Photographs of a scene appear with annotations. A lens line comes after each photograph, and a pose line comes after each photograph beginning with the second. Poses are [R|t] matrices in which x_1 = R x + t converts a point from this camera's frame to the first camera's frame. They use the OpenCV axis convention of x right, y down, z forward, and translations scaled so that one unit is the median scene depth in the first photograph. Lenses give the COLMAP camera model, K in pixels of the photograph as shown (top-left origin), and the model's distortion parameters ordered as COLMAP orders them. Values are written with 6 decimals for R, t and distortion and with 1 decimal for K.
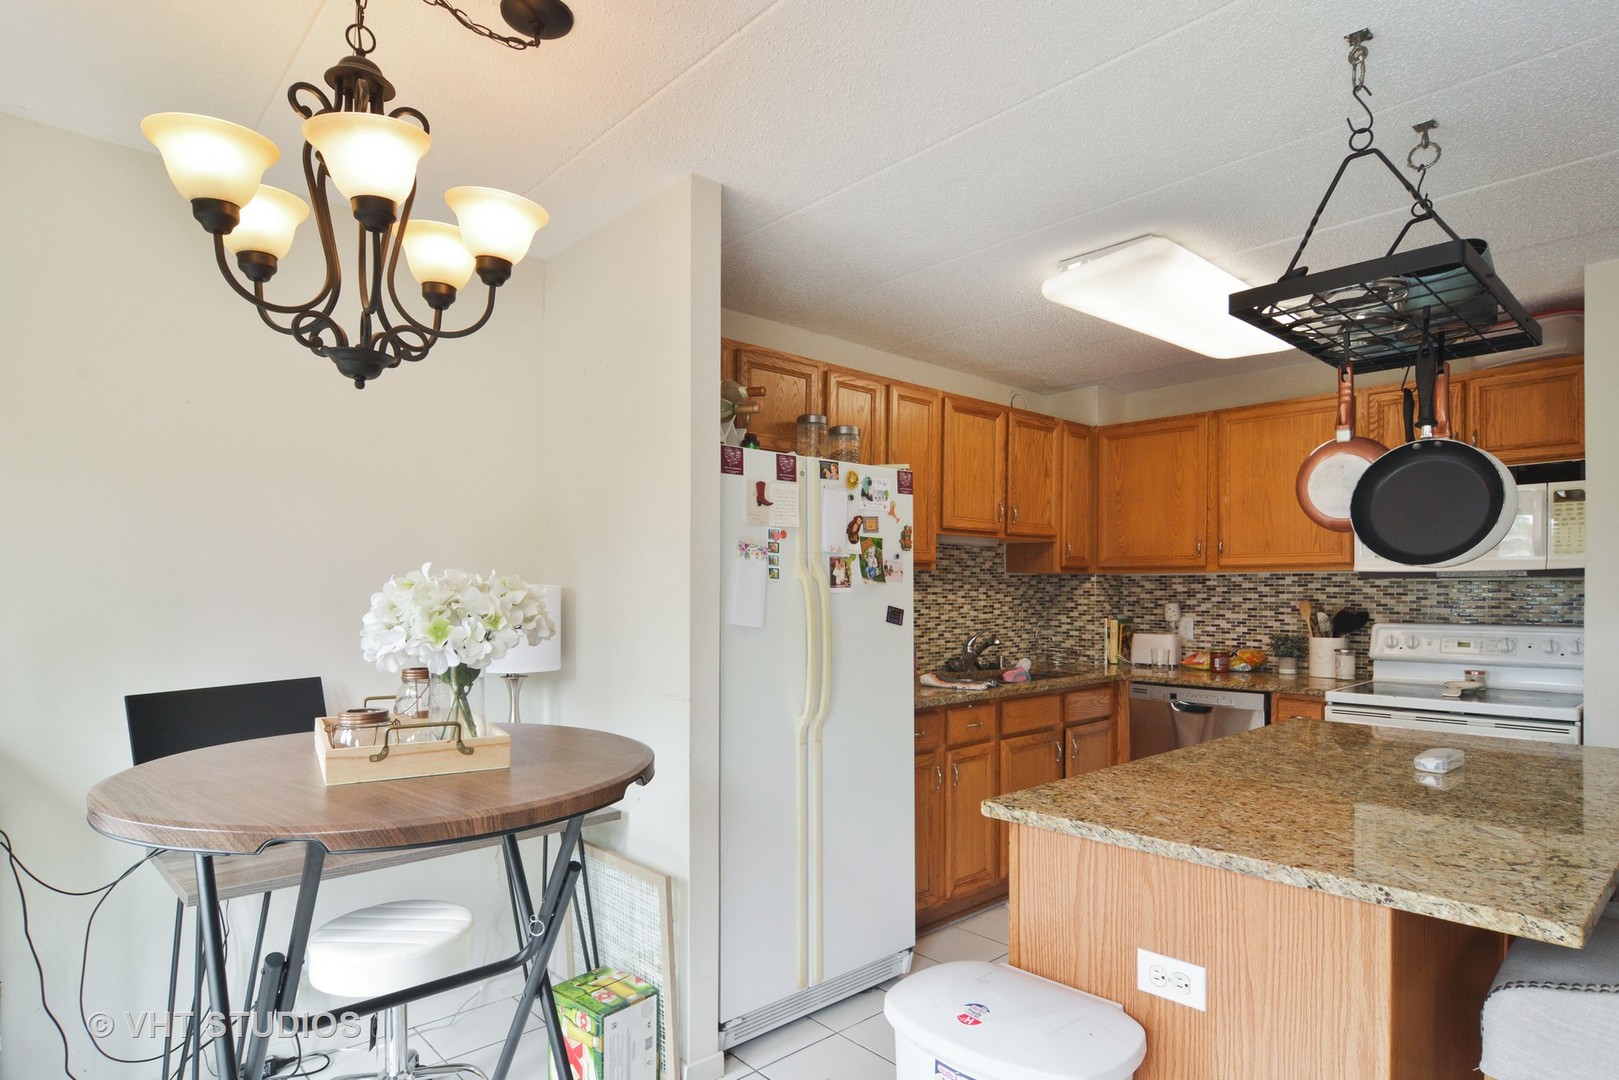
lens RADIAL K [[884.4, 0, 806.9], [0, 884.4, 567.8], [0, 0, 1]] dist [0.016409, -0.000152]
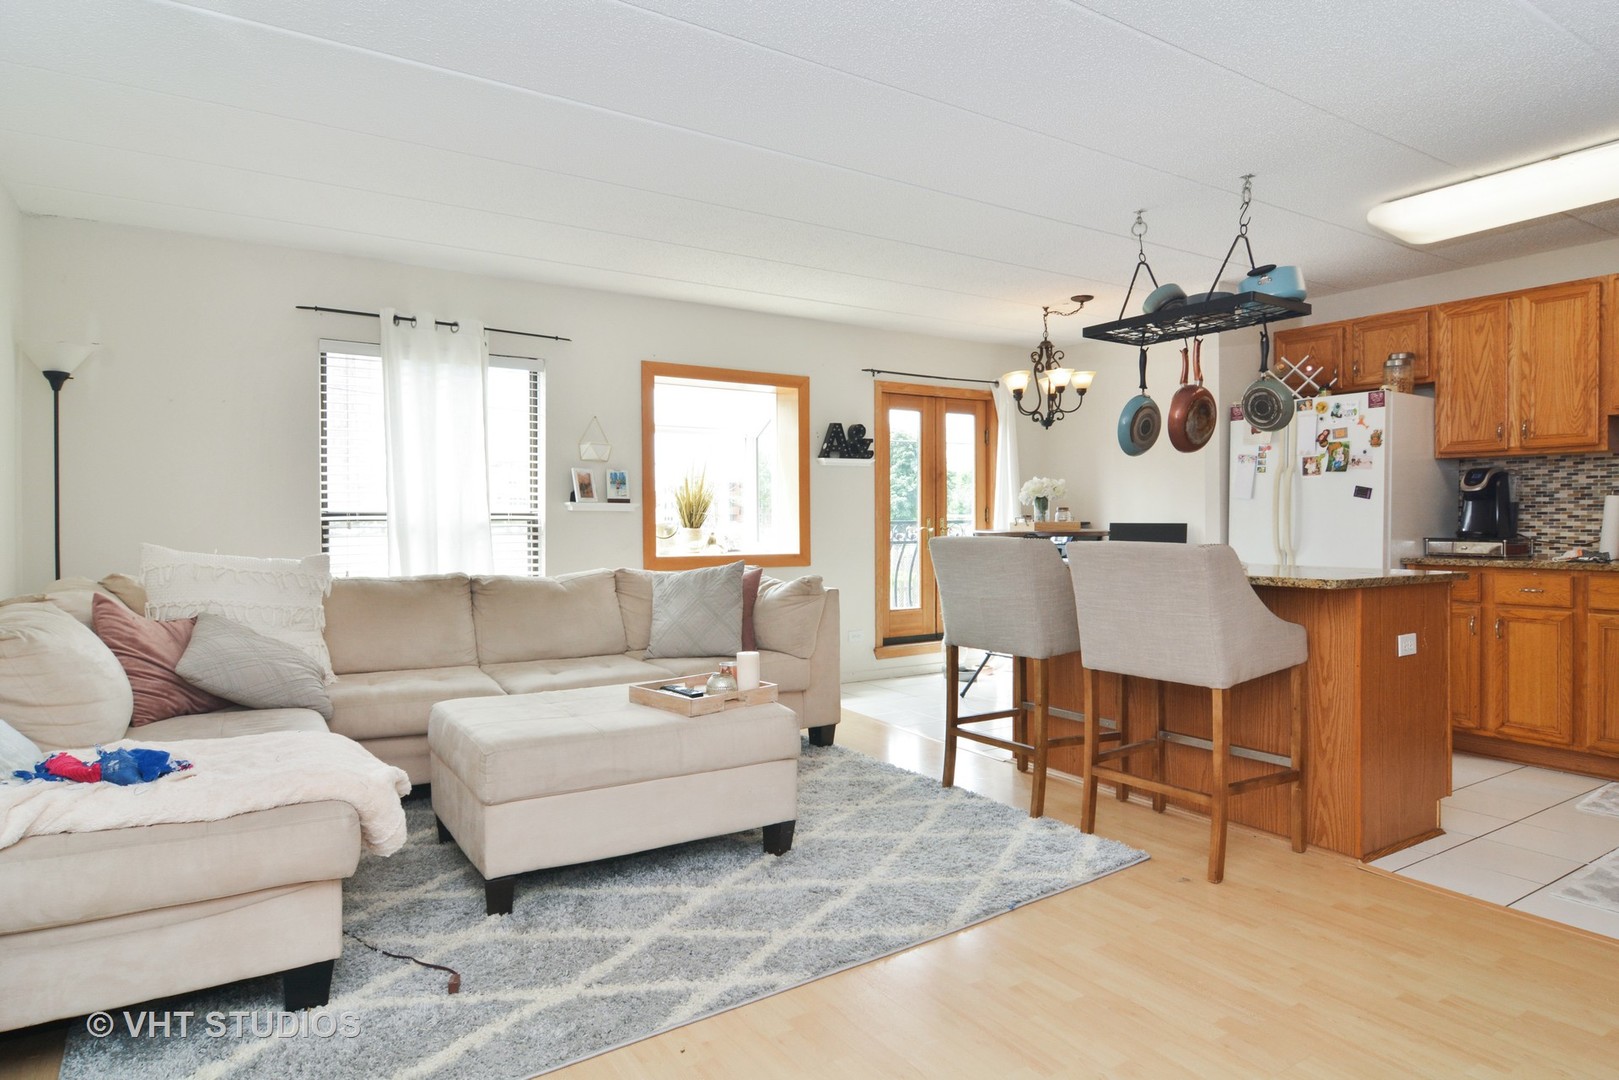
lens RADIAL K [[967.0, 0, 809.0], [0, 967.0, 528.3], [0, 0, 1]] dist [-0.002534, -0.001142]
pose [[-0.156256, 0.008516, -0.987680, 1.862306], [0.028049, 0.999598, 0.004182, 0.082762], [0.987318, -0.027050, -0.156432, 0.339058]]
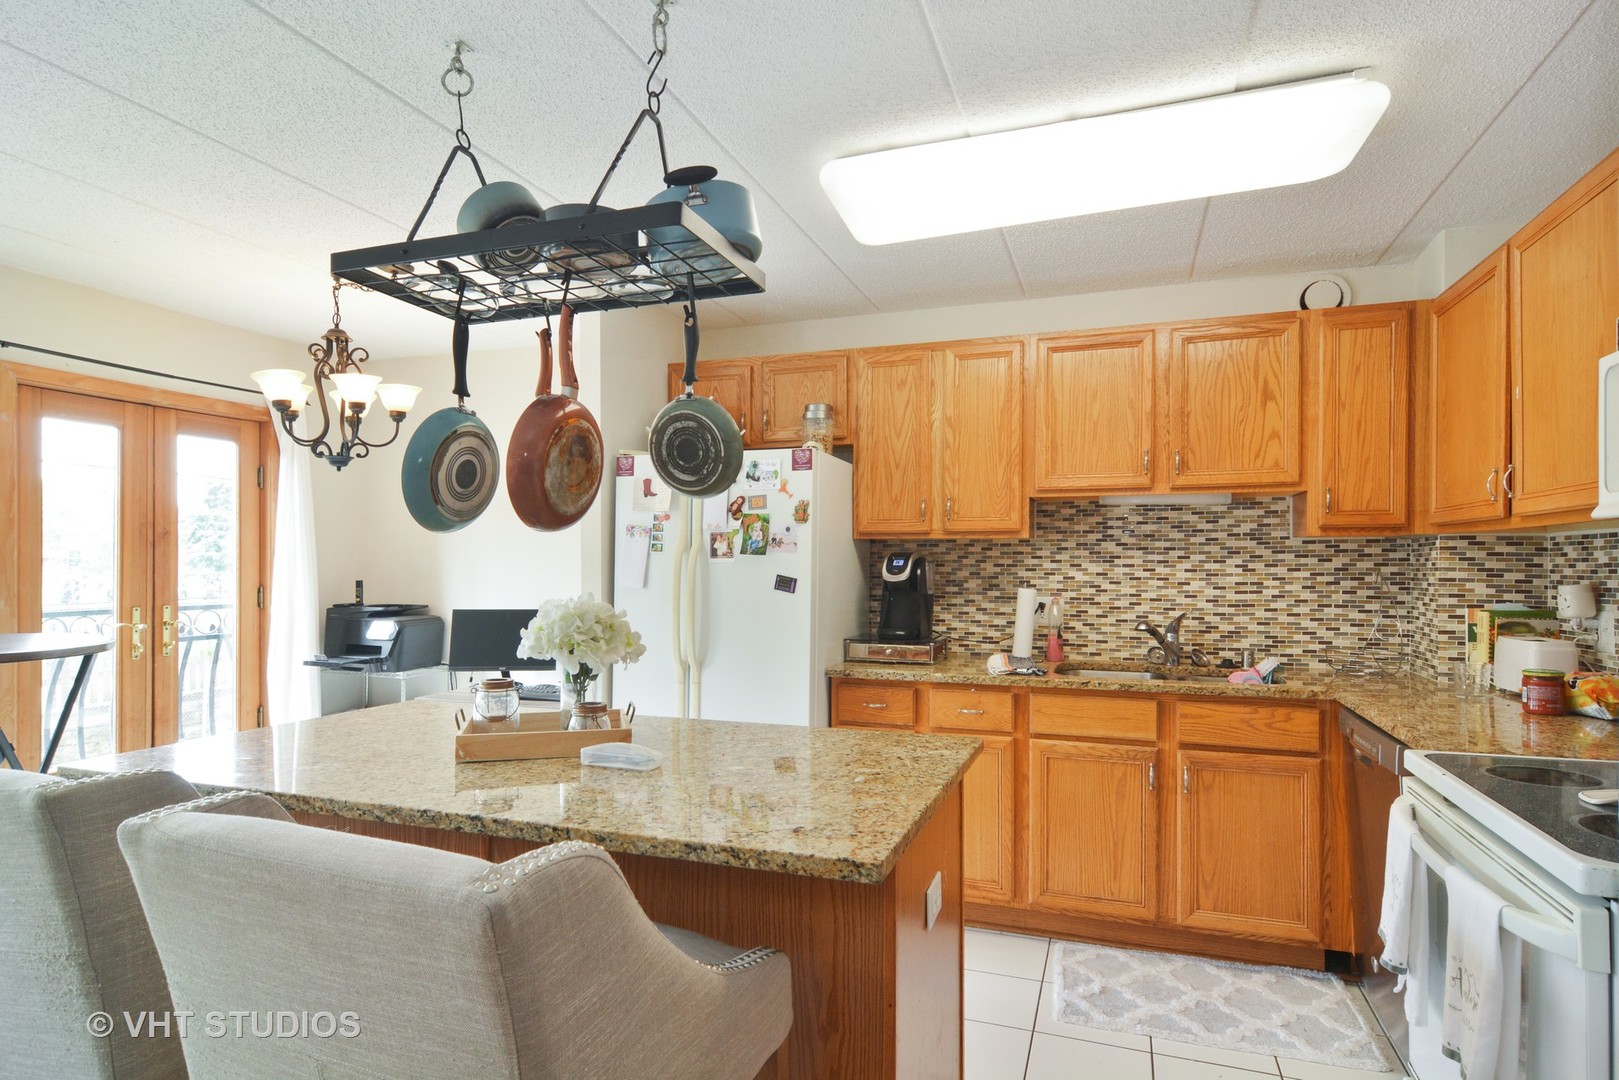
lens RADIAL K [[884.4, 0, 806.9], [0, 884.4, 567.8], [0, 0, 1]] dist [0.016409, -0.000152]
pose [[0.463581, 0.003661, -0.886047, 1.094275], [0.019633, 0.999704, 0.014402, 0.019515], [0.885837, -0.024073, 0.463372, 0.521269]]
